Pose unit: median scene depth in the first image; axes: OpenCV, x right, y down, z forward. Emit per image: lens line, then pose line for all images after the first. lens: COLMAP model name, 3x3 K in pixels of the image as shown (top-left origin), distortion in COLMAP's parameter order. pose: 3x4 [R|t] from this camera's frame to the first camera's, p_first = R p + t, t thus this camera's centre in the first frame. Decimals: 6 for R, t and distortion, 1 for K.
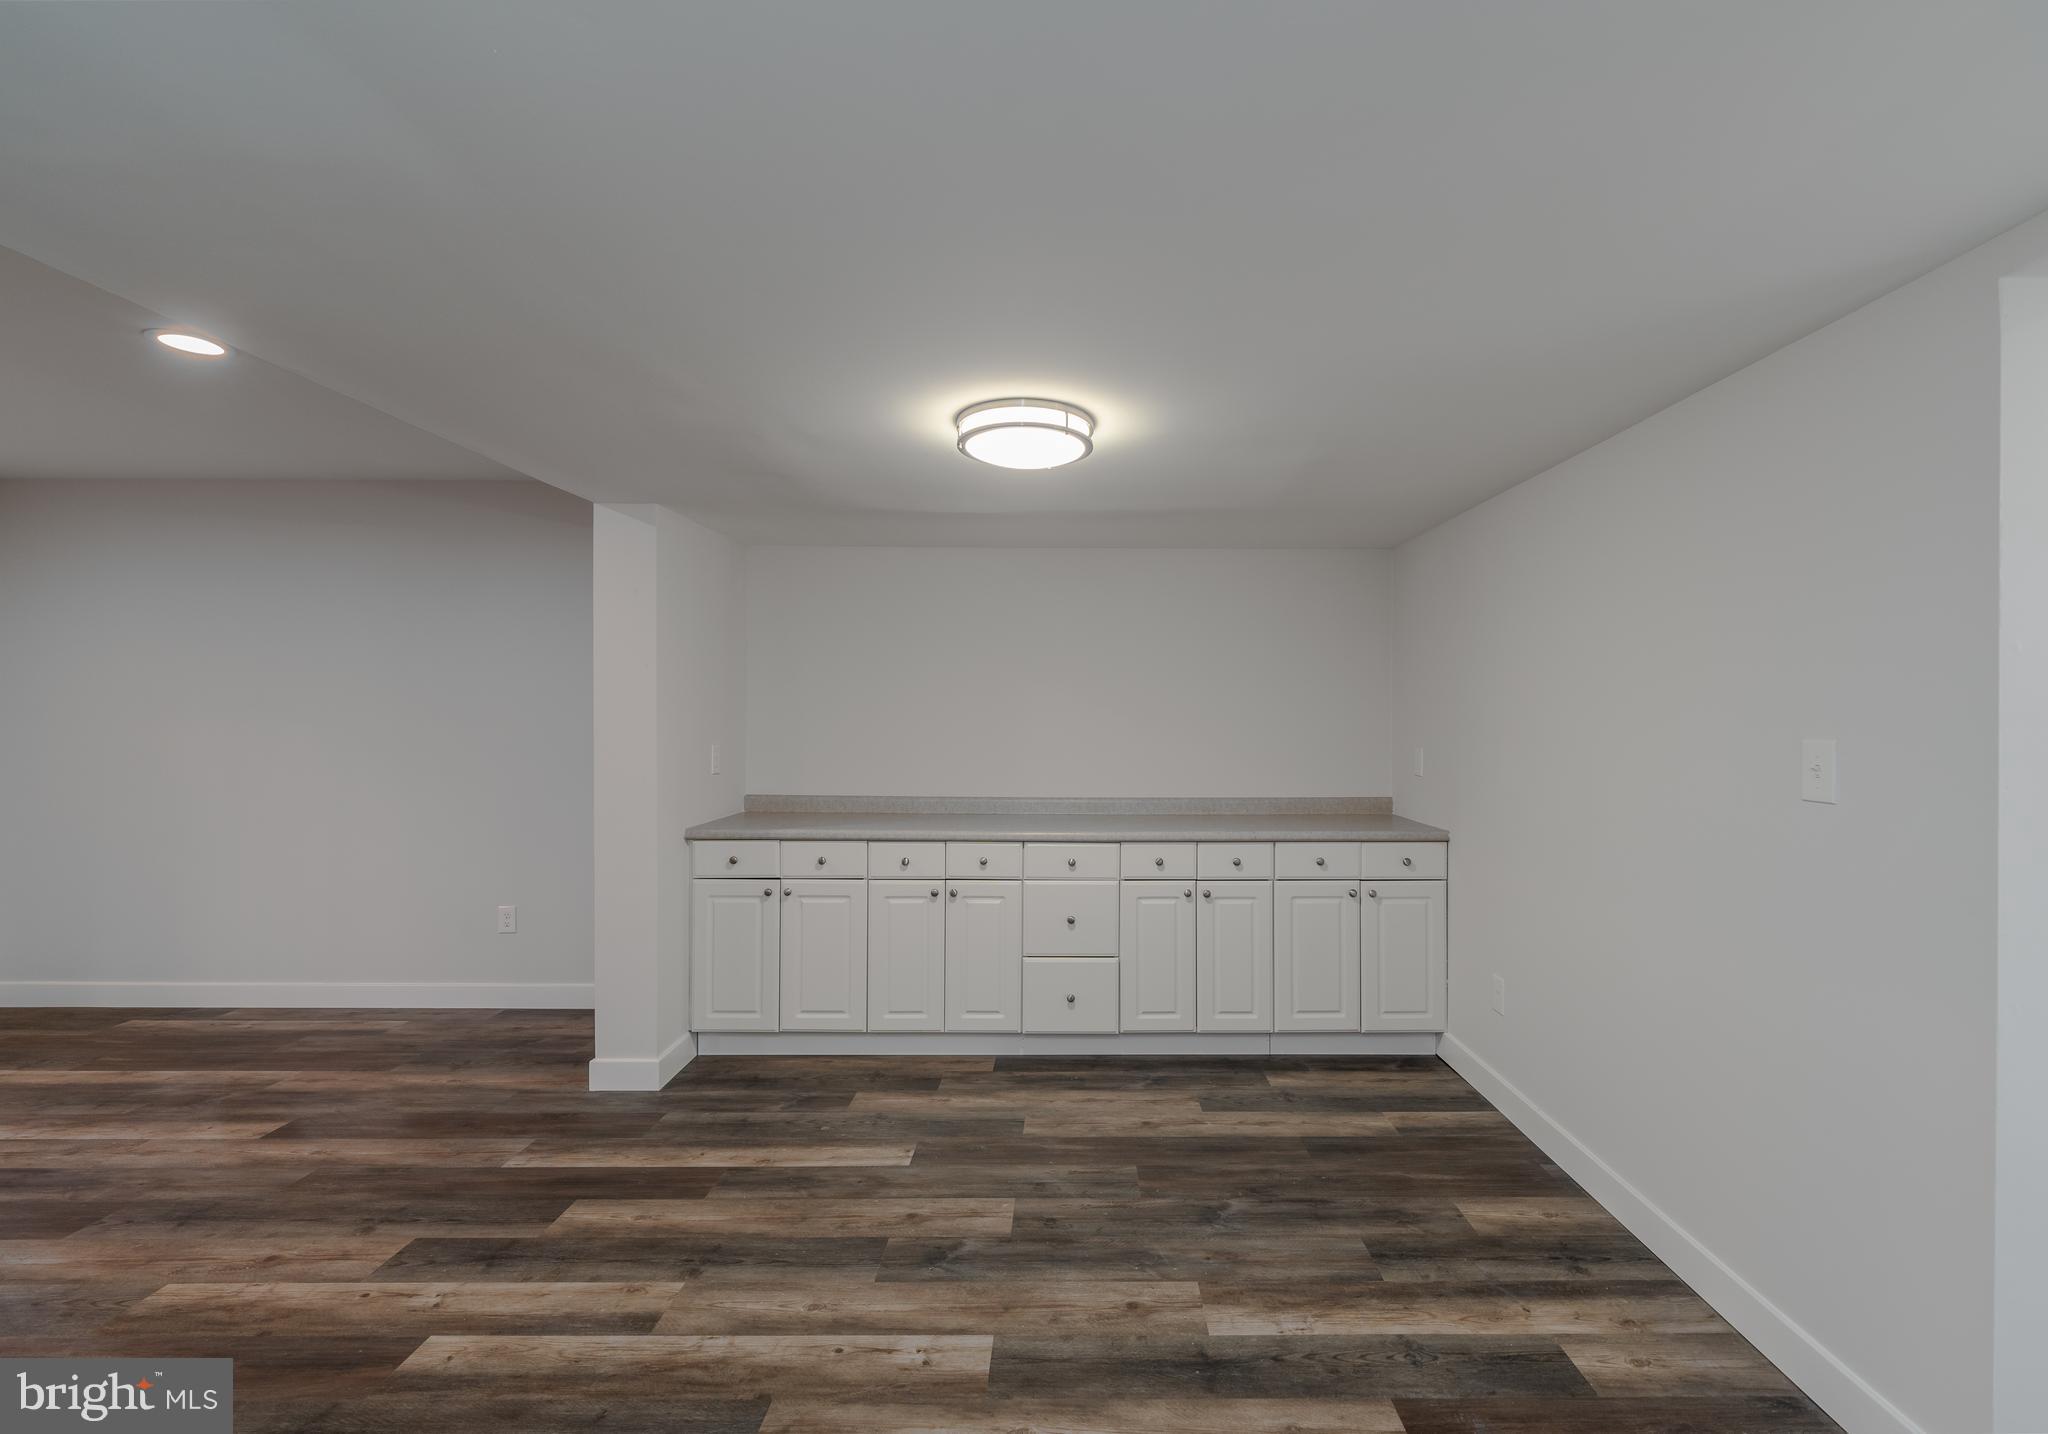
lens RADIAL K [[880.6, 0, 1083.8], [0, 880.6, 746.4], [0, 0, 1]] dist [-0.000473, 0.000422]
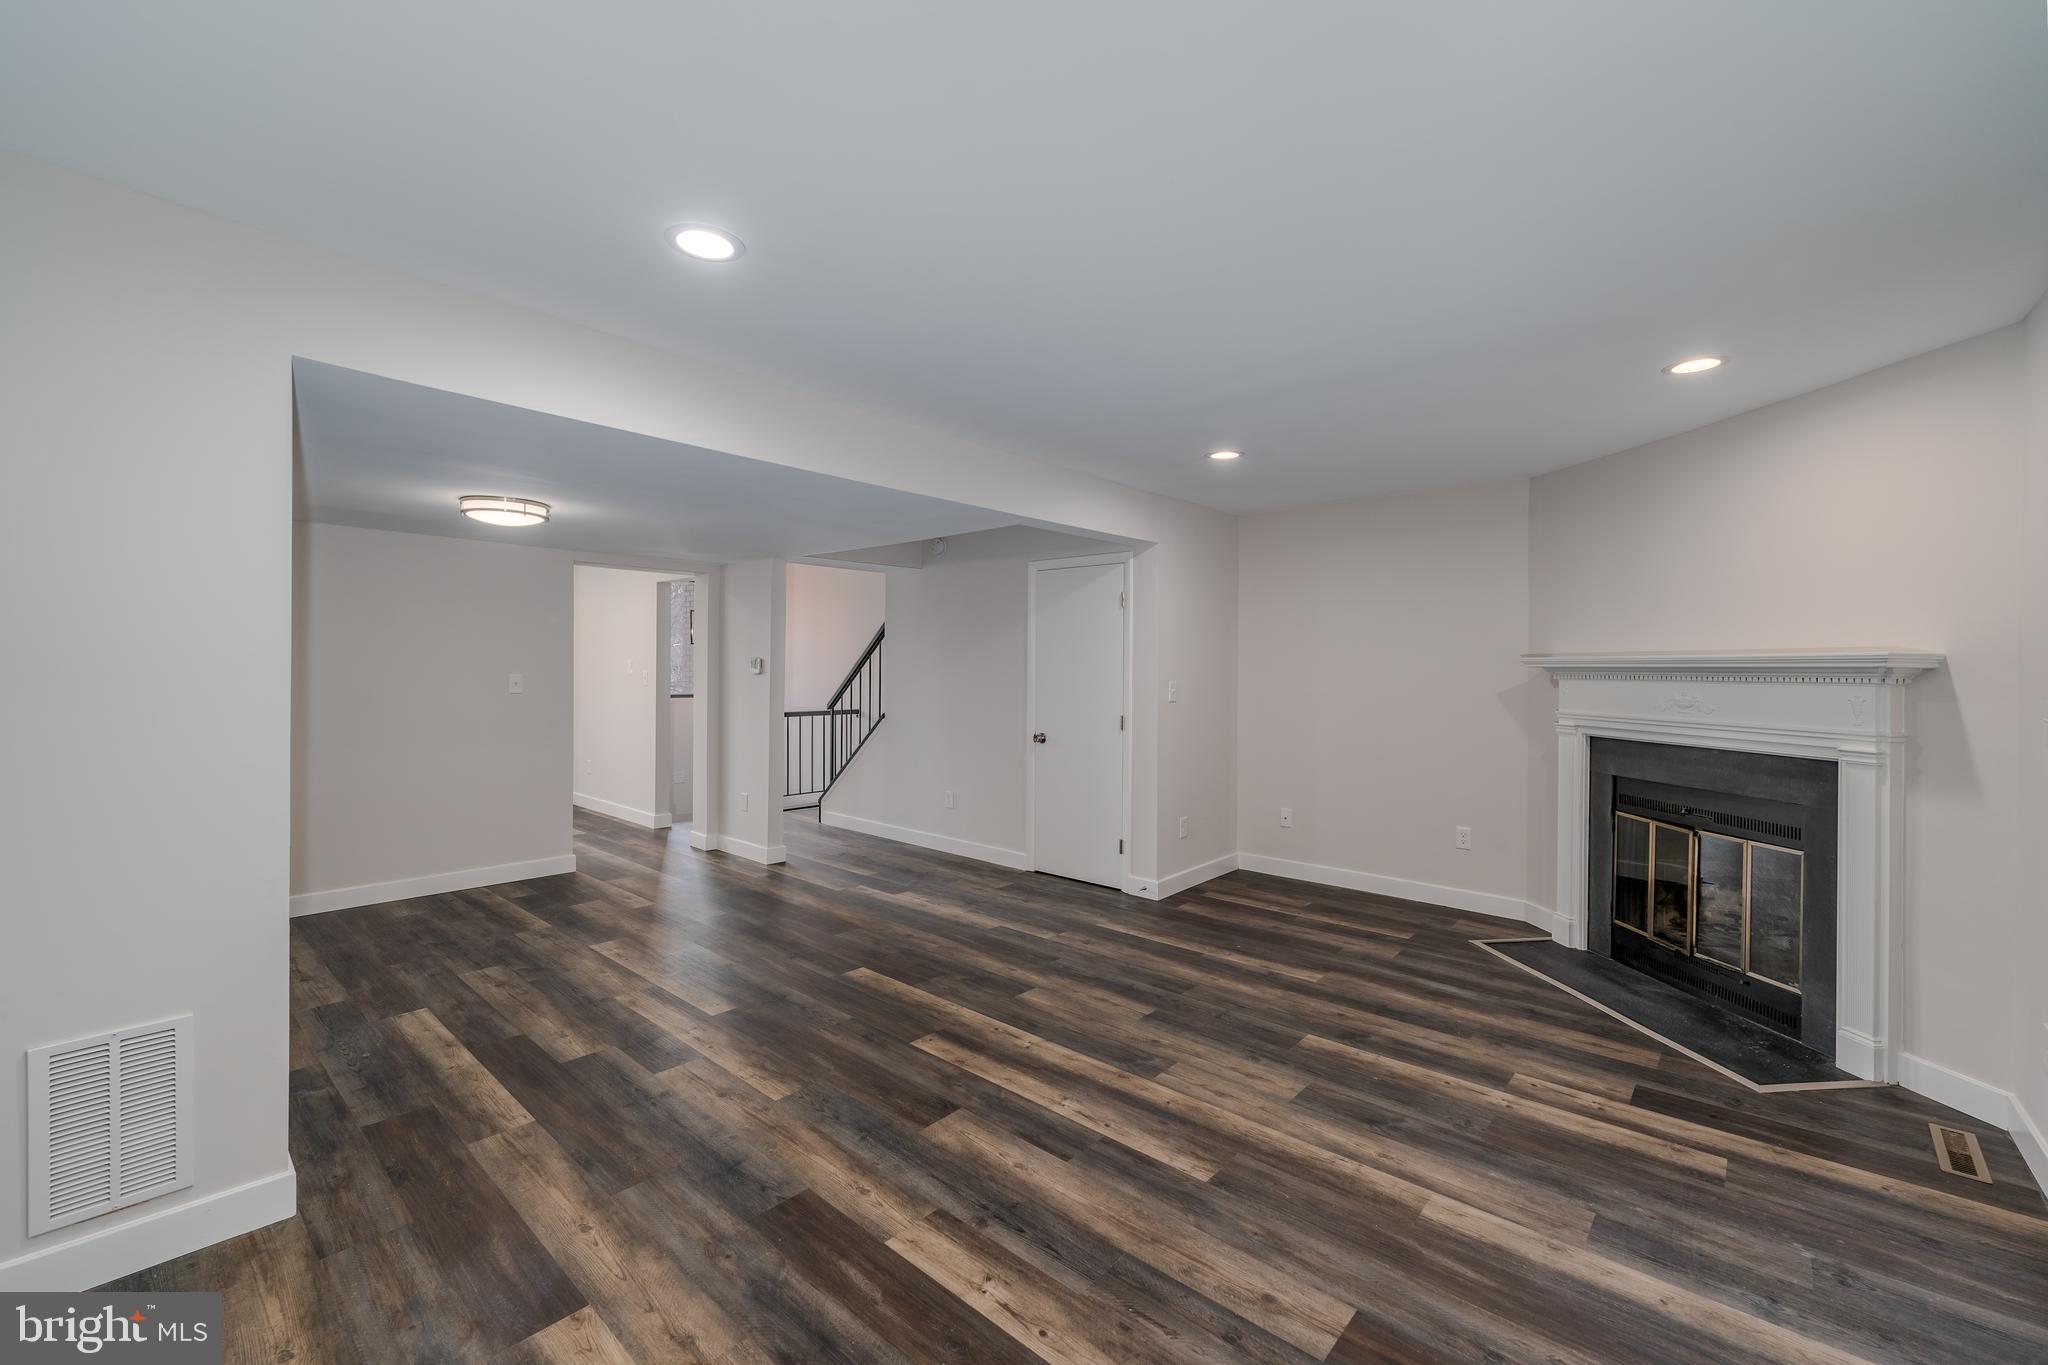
lens RADIAL K [[826.3, 0, 1017.2], [0, 826.3, 673.8], [0, 0, 1]] dist [0.001961, -0.001229]
pose [[-0.731397, -0.012147, 0.681844, -1.668617], [0.013245, 0.999400, 0.032012, -0.050393], [-0.681824, 0.032444, -0.730797, 1.276079]]
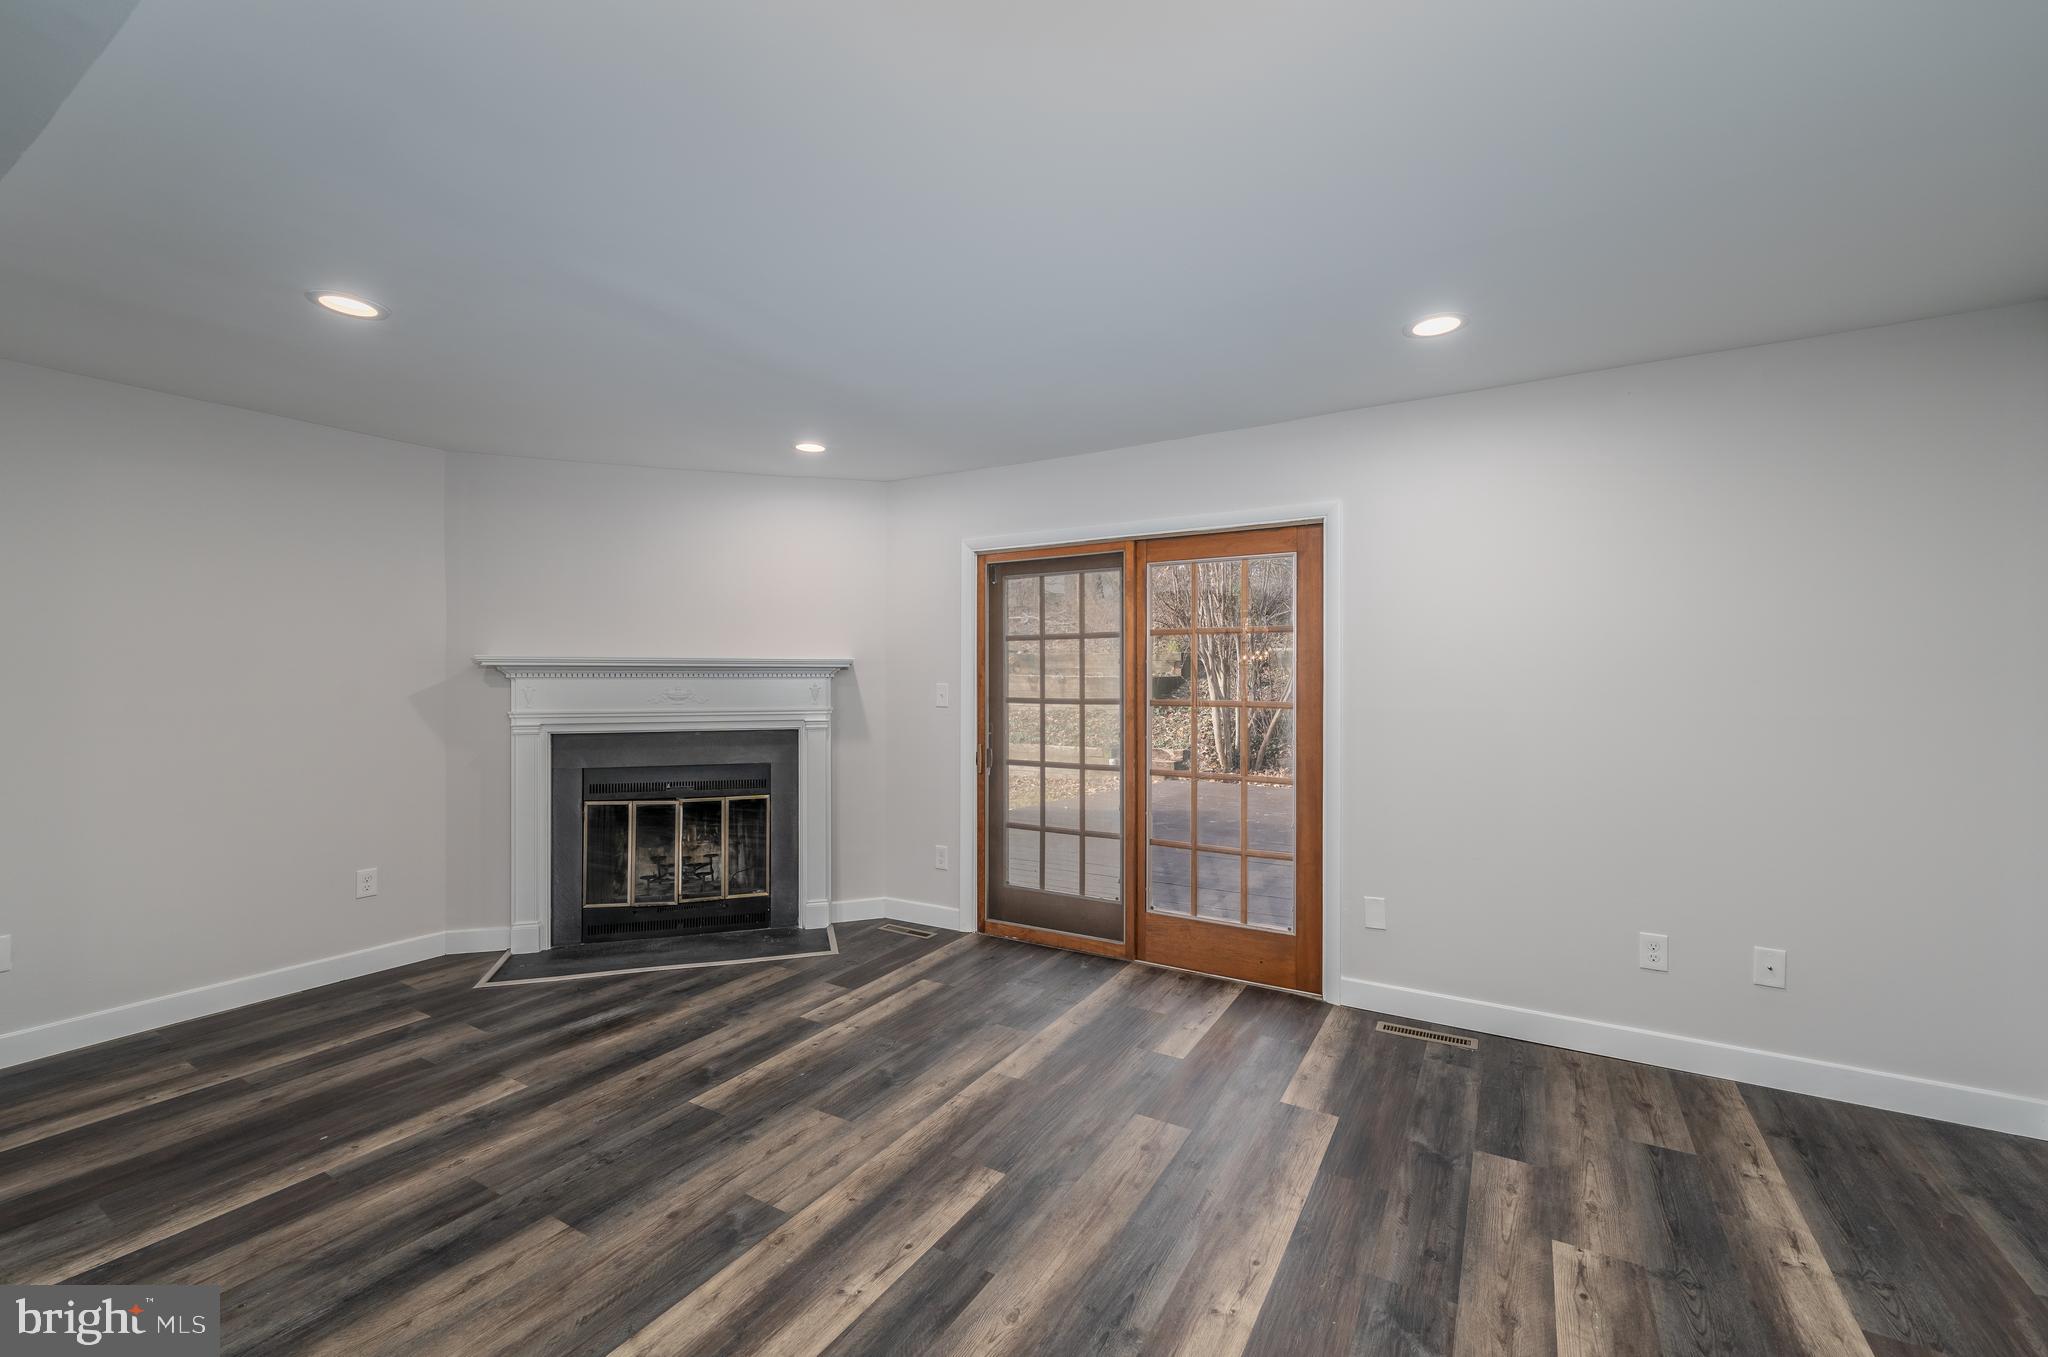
lens RADIAL K [[841.9, 0, 1031.0], [0, 841.9, 680.3], [0, 0, 1]] dist [0.003259, -0.000894]
pose [[-0.520055, 0.002392, -0.854130, -0.550852], [-0.032123, 0.999234, 0.022357, -0.034690], [0.853529, 0.039064, -0.519579, 1.010491]]
